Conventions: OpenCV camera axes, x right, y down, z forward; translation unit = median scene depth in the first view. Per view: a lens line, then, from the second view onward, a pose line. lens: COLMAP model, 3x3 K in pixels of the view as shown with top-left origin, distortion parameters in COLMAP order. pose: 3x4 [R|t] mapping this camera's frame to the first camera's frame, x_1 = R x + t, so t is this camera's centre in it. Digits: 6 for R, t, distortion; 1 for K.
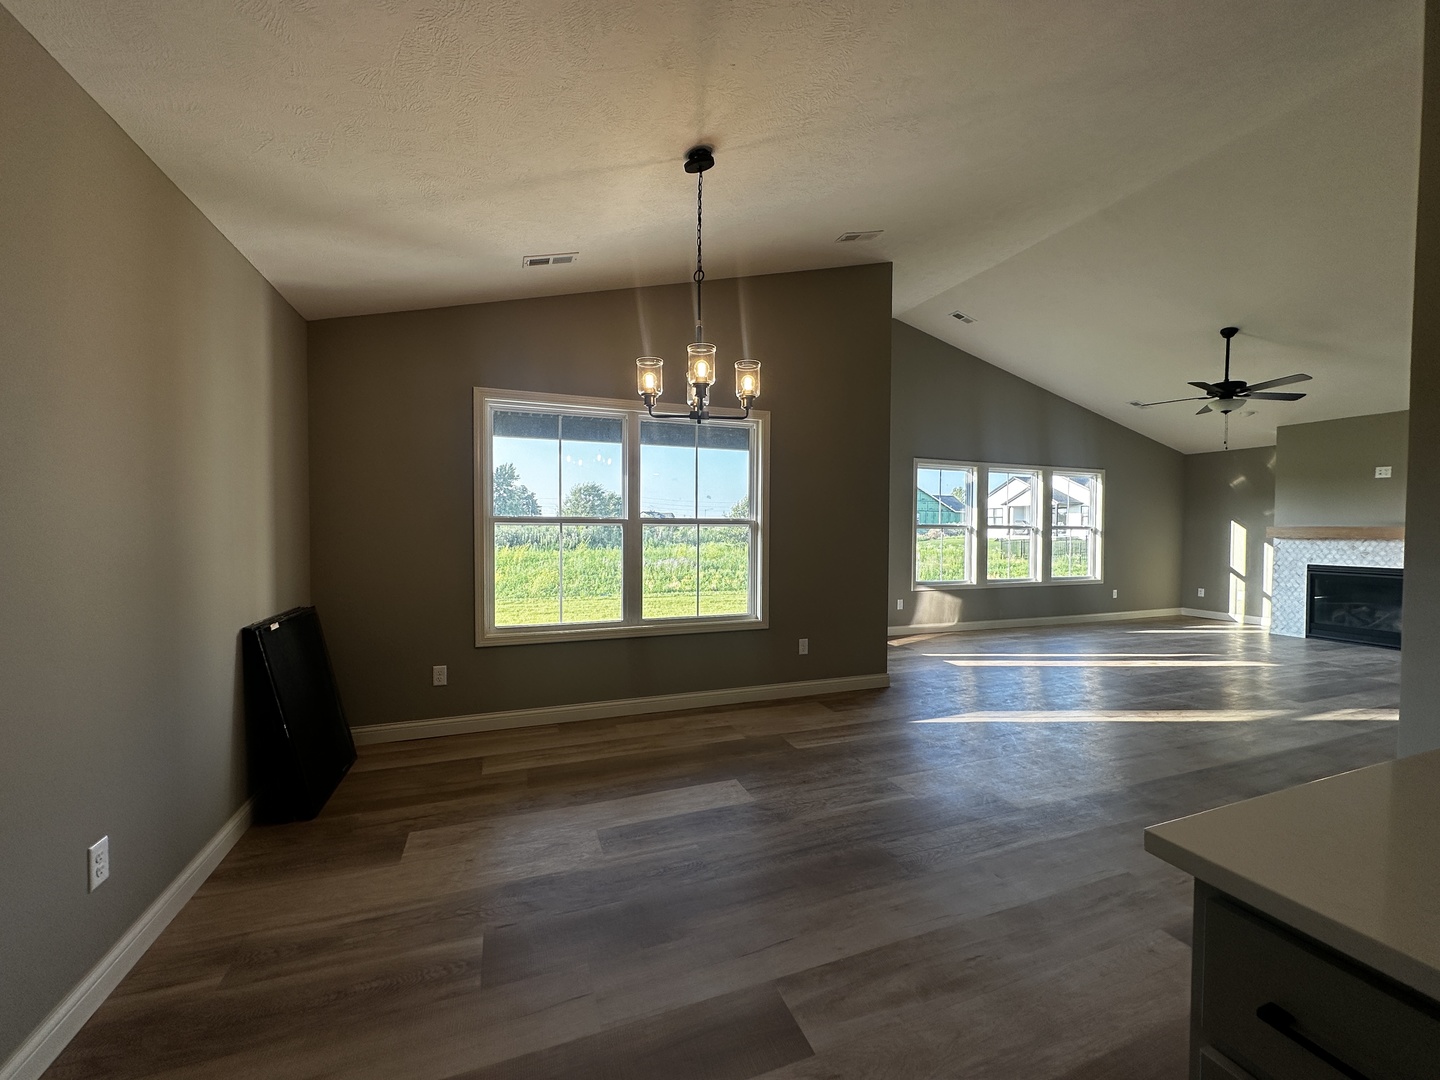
lens RADIAL K [[571.4, 0, 720.2], [0, 571.4, 540.9], [0, 0, 1]] dist [-0.002316, -0.000101]
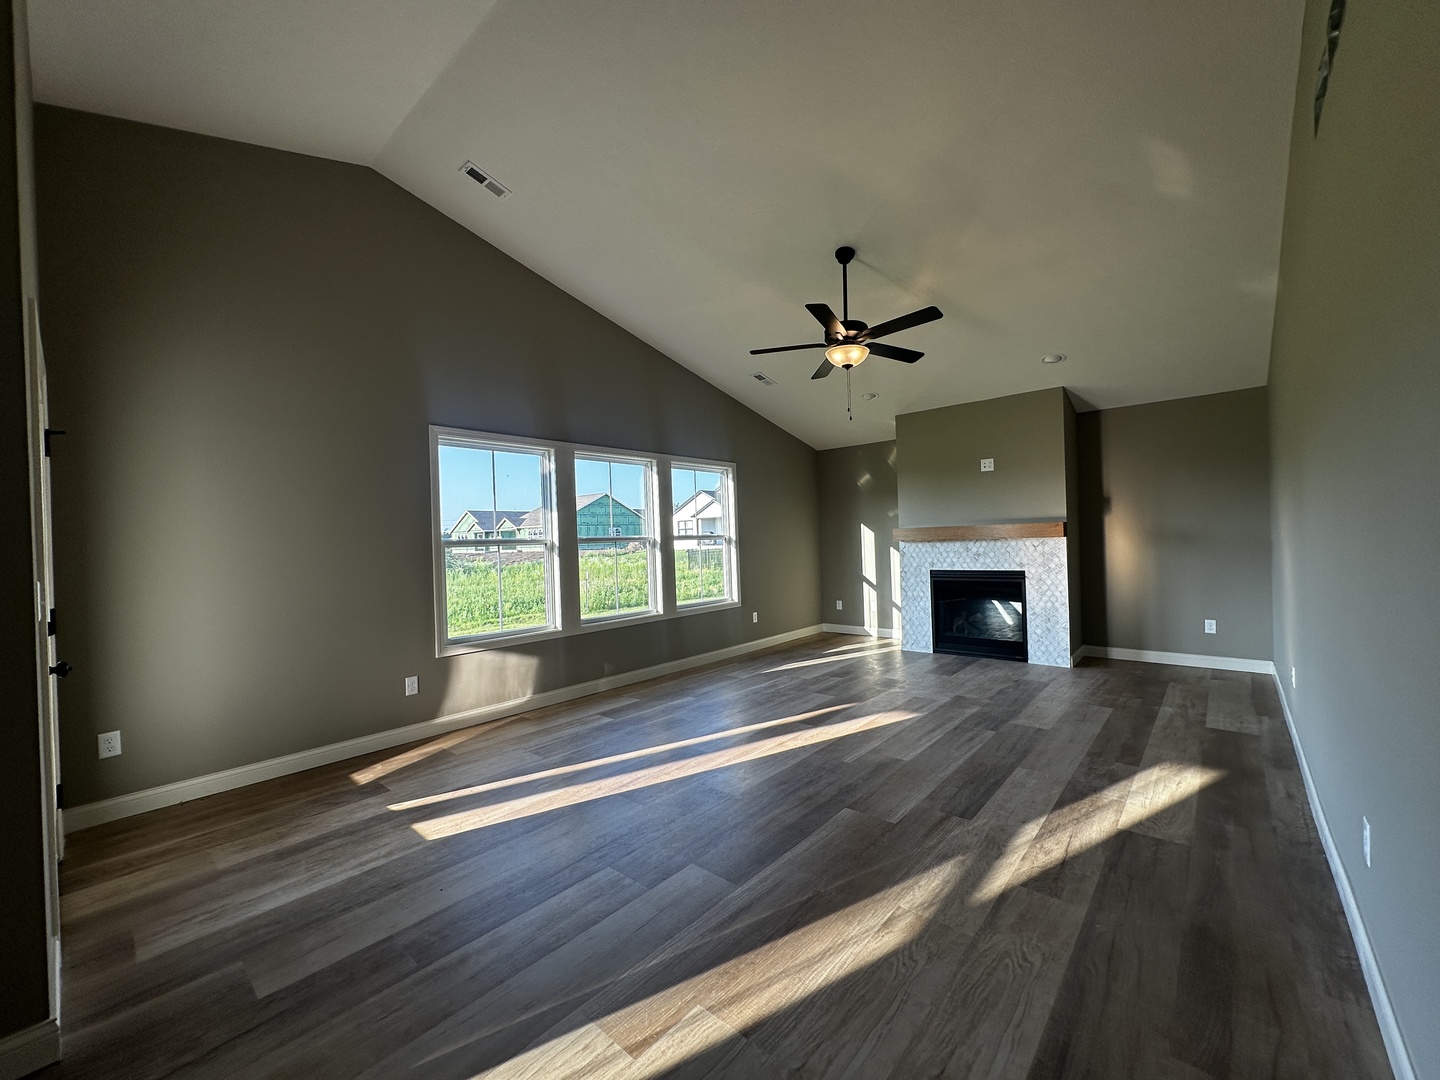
lens RADIAL K [[571.4, 0, 723.5], [0, 571.4, 539.8], [0, 0, 1]] dist [-0.002316, -0.000101]
pose [[0.879763, -0.035825, 0.474061, 0.315744], [0.049512, 0.998639, -0.016417, -0.006442], [-0.472828, 0.037914, 0.880339, 0.353435]]
